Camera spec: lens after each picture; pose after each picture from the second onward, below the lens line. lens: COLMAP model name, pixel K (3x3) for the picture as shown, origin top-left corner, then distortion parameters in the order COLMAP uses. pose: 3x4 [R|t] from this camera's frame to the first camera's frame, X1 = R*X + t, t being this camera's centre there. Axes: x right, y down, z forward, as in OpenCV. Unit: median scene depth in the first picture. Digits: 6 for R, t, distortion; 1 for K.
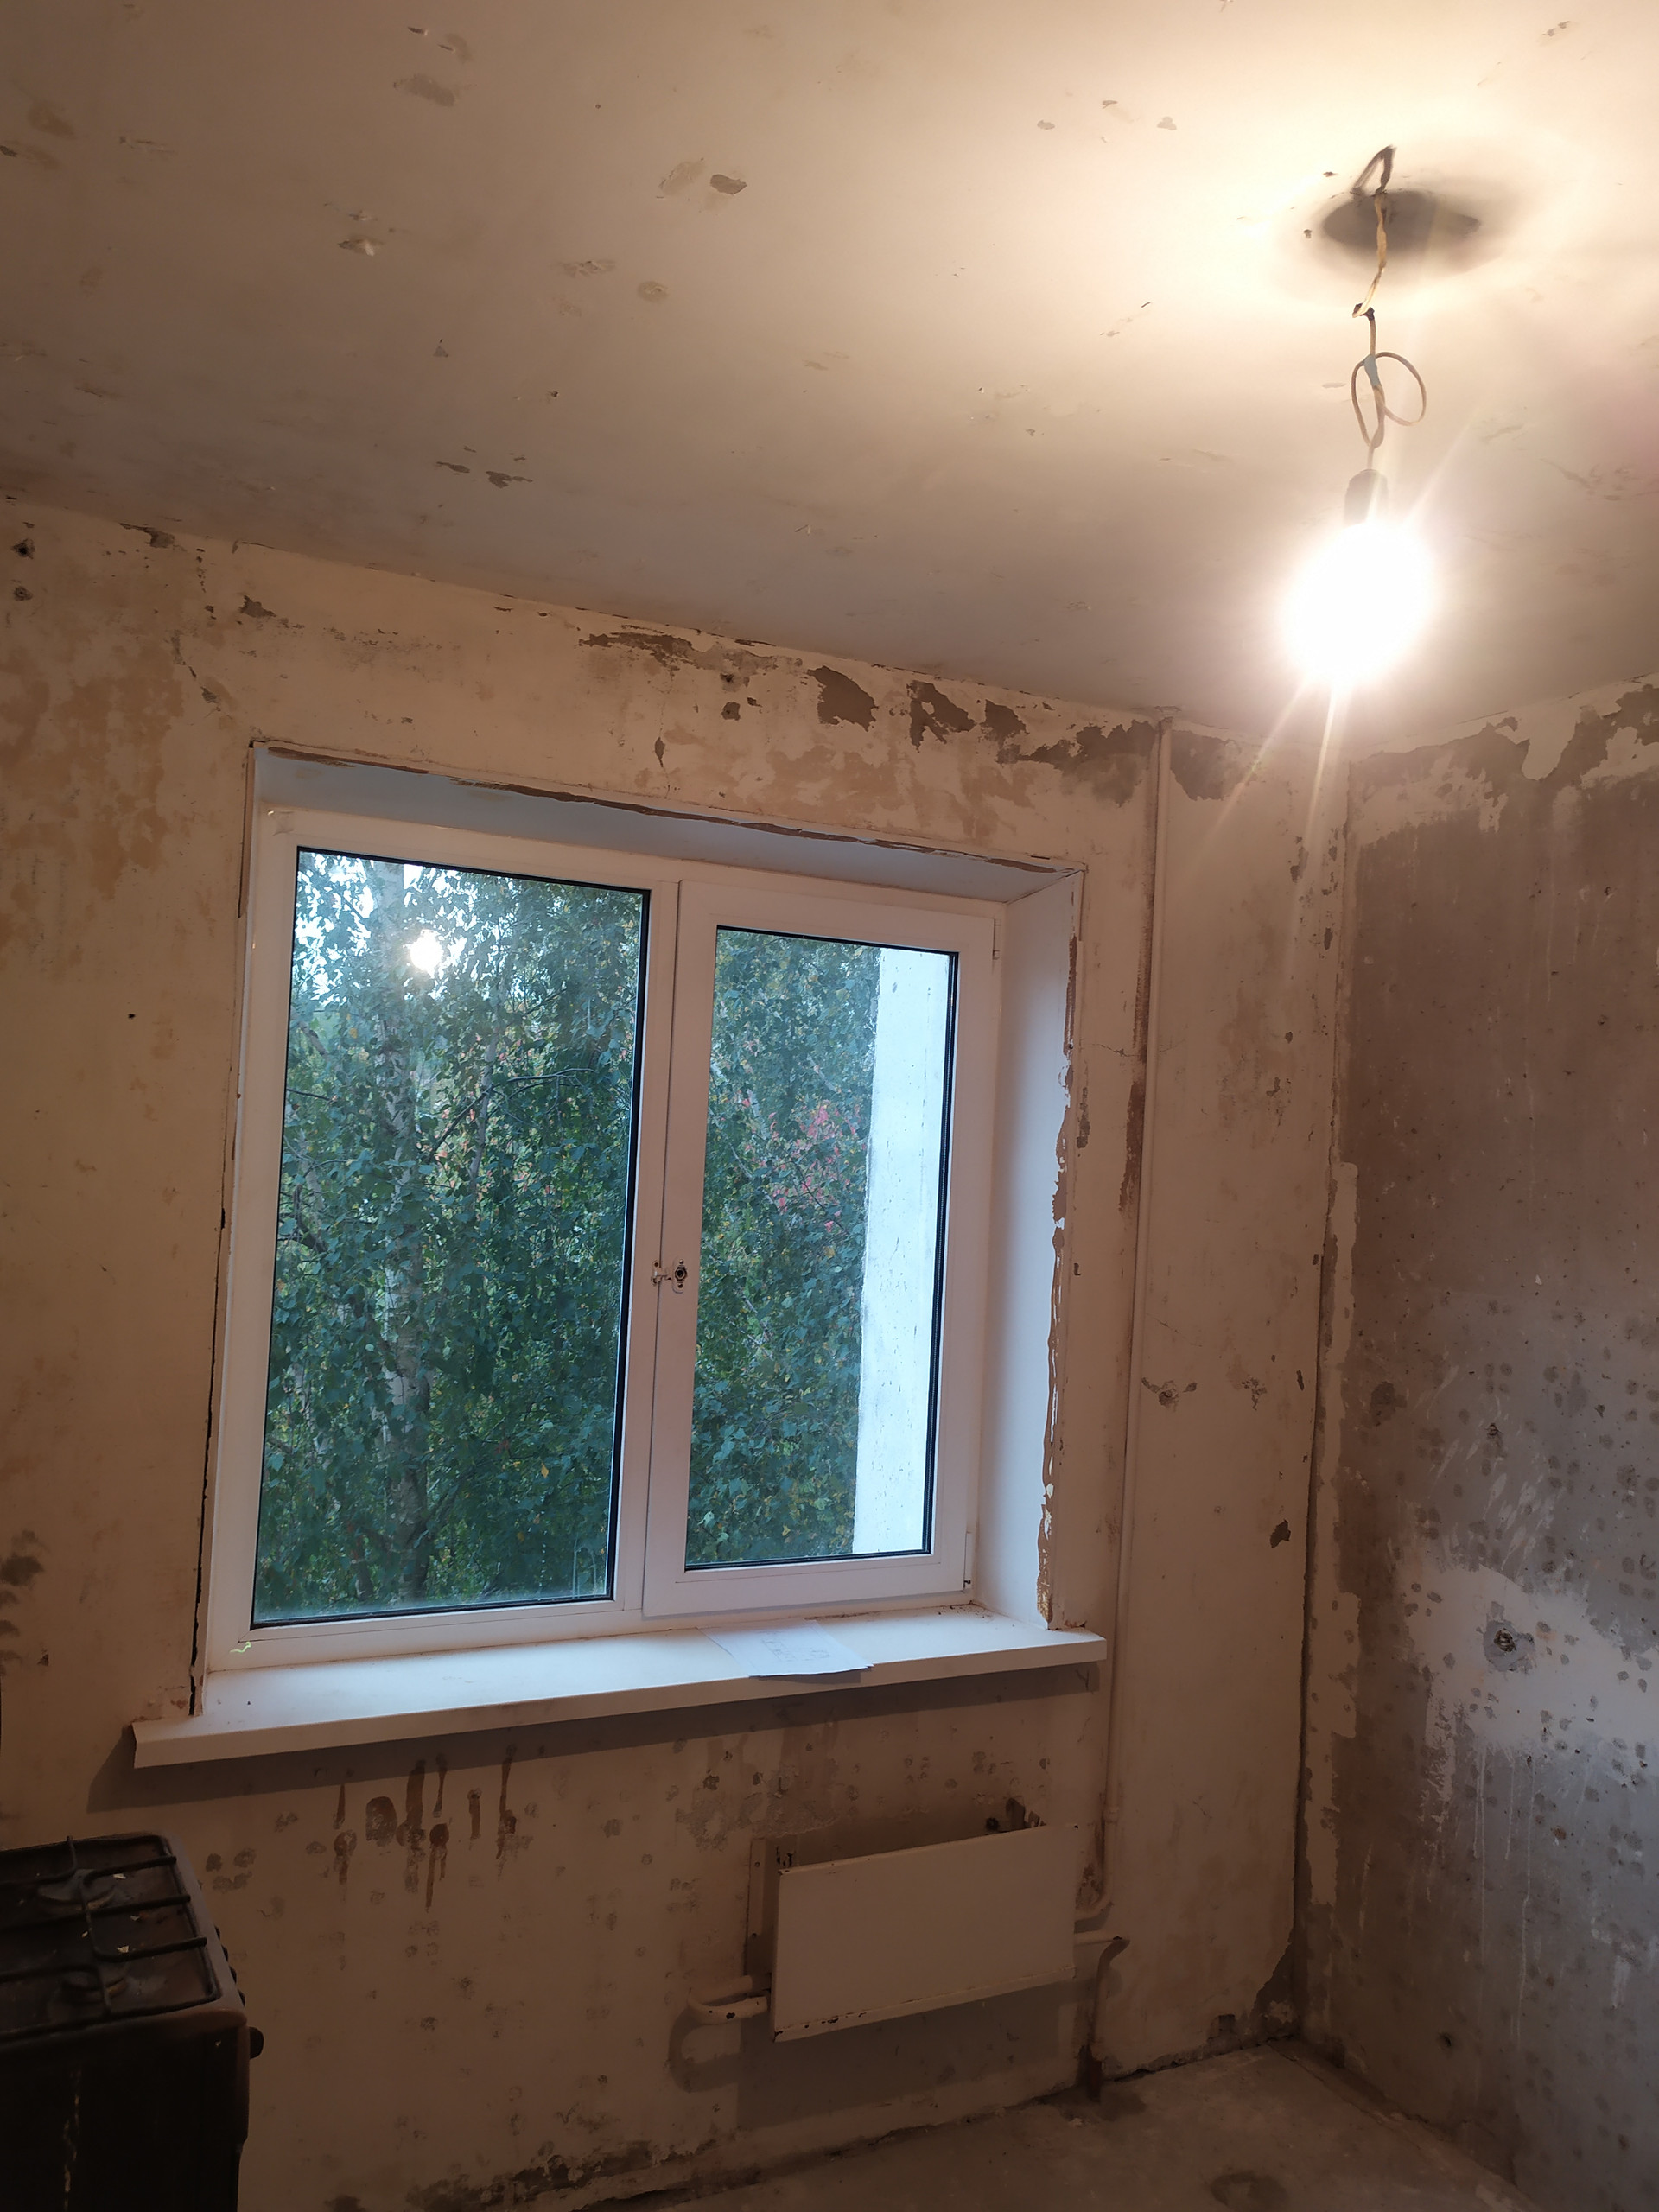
lens RADIAL K [[1677.3, 0, 822.5], [0, 1677.3, 1117.7], [0, 0, 1]] dist [0.057067, -0.067303]
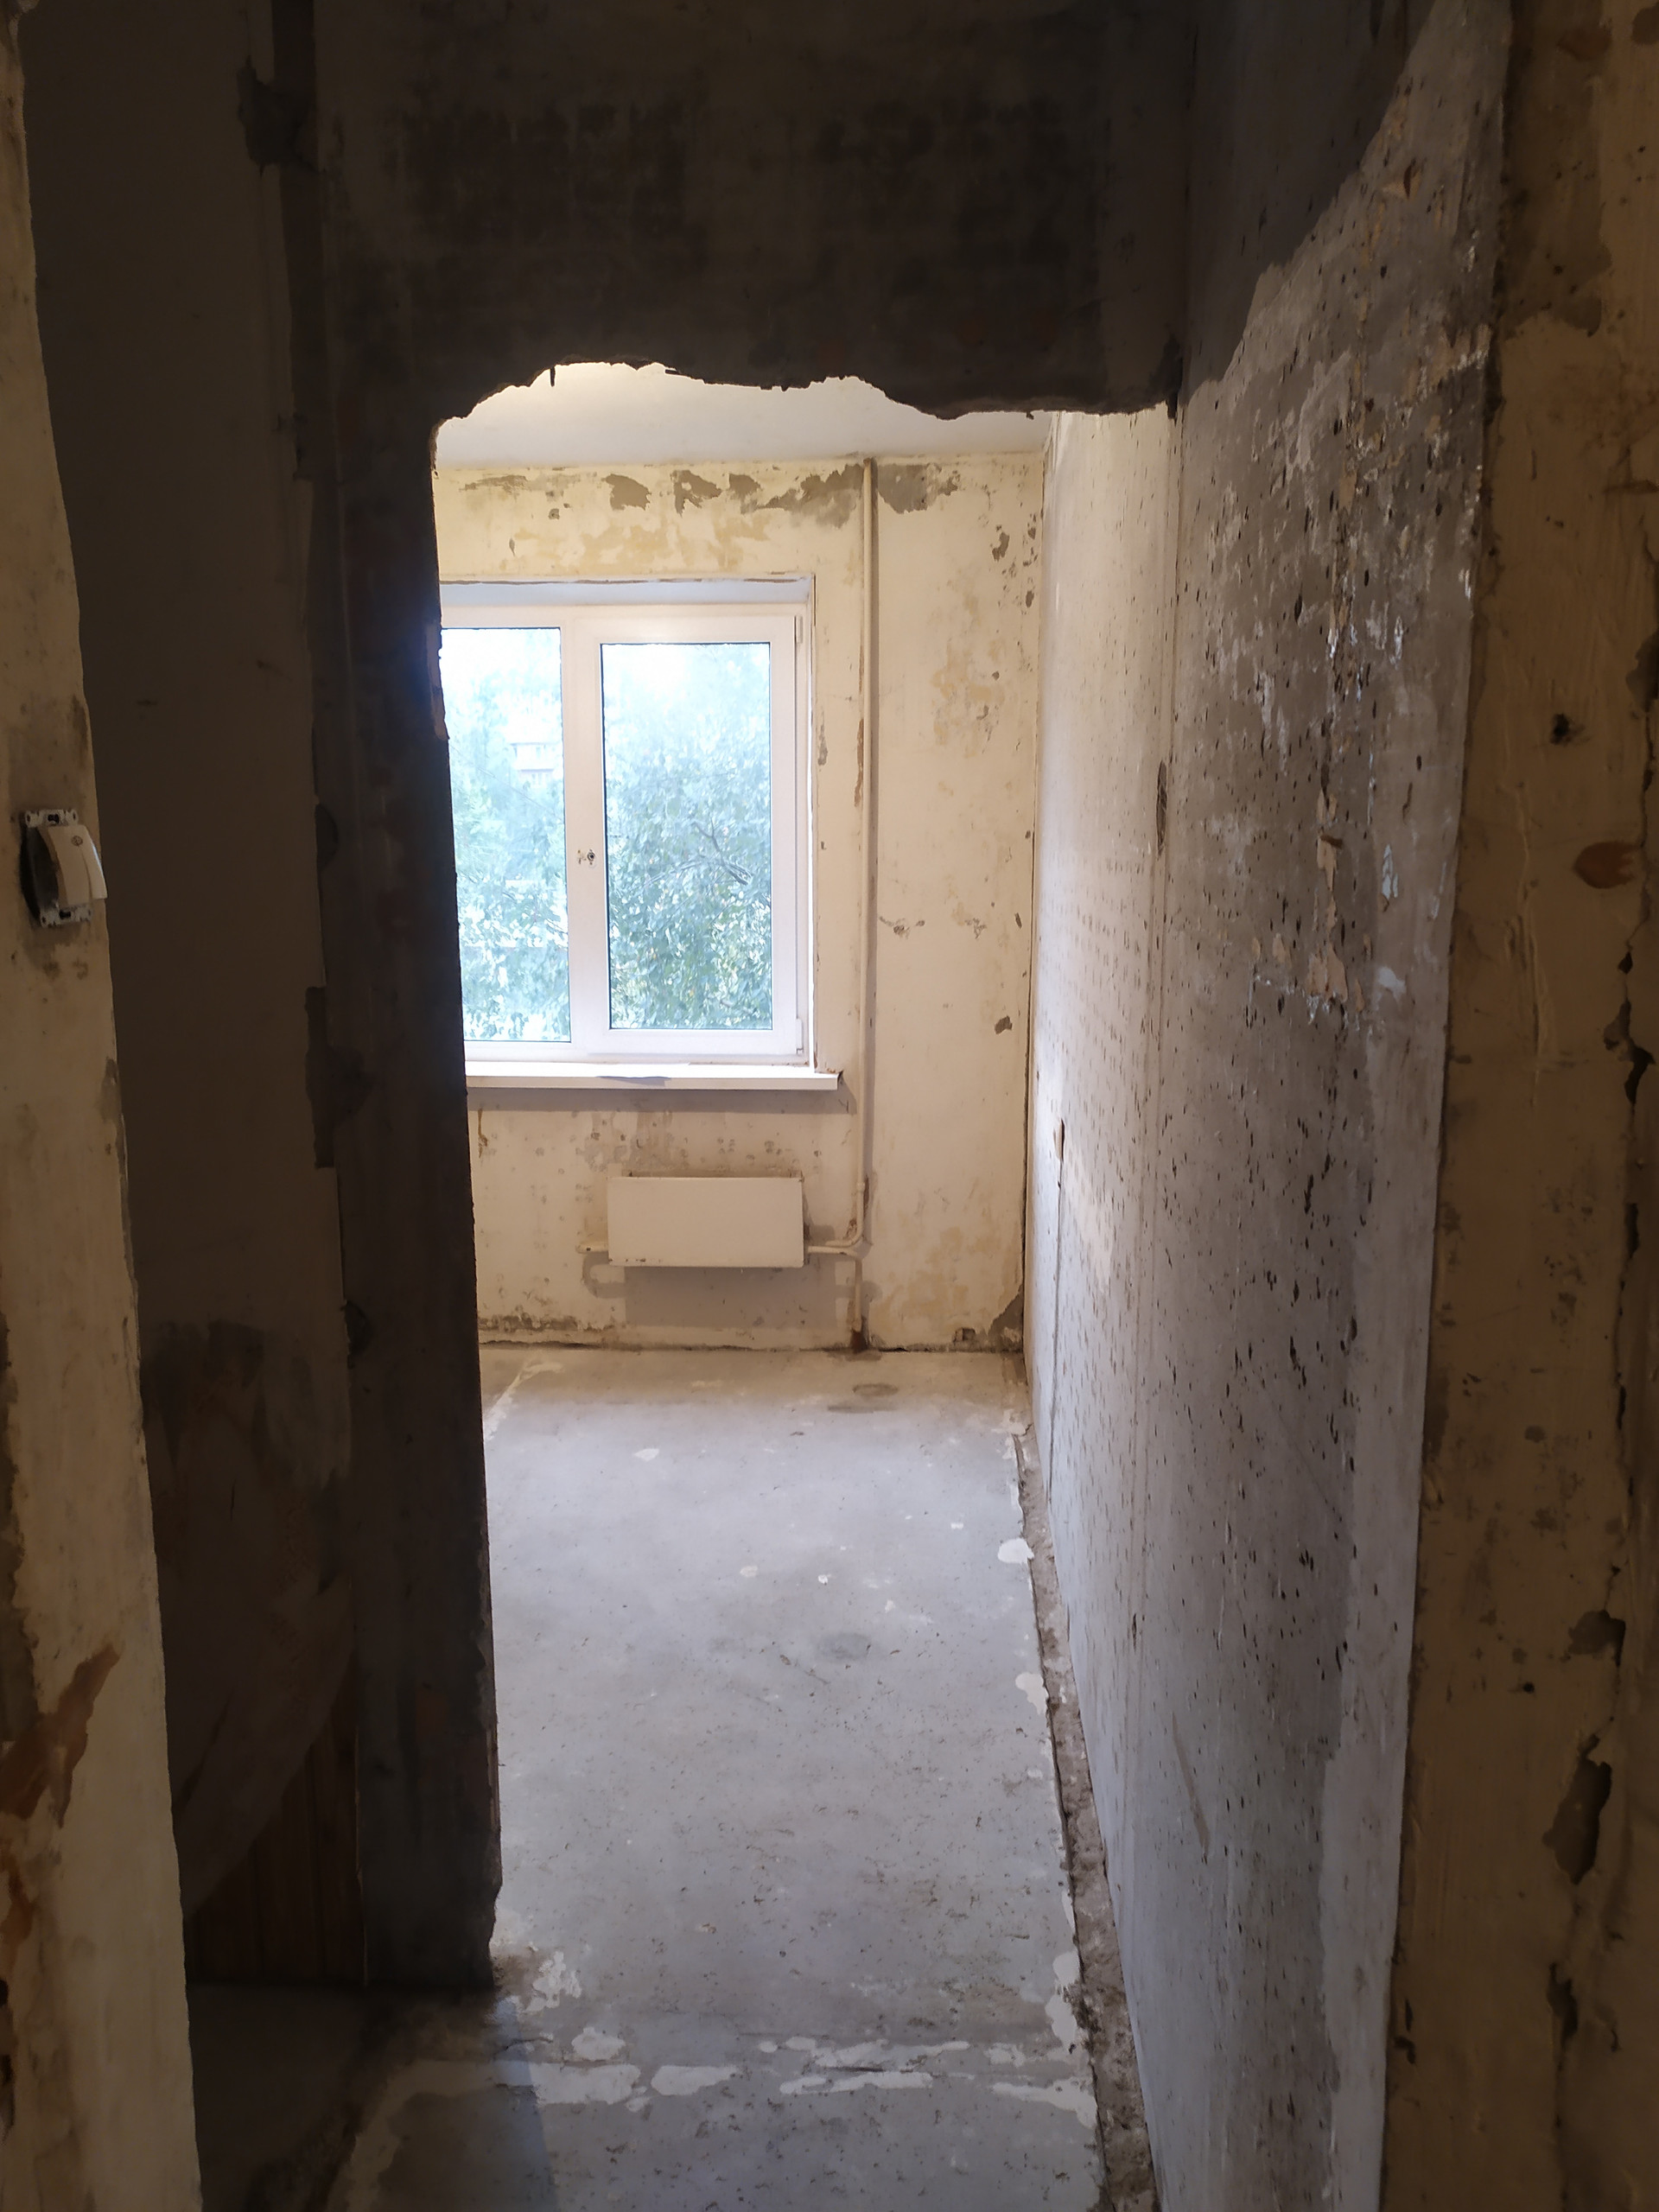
lens RADIAL K [[1677.3, 0, 838.2], [0, 1677.3, 1098.7], [0, 0, 1]] dist [0.057067, -0.067303]
pose [[0.856715, 0.031240, -0.514843, 1.020382], [0.058212, 0.985931, 0.156691, 0.082451], [0.512495, -0.164209, 0.842843, -0.355047]]
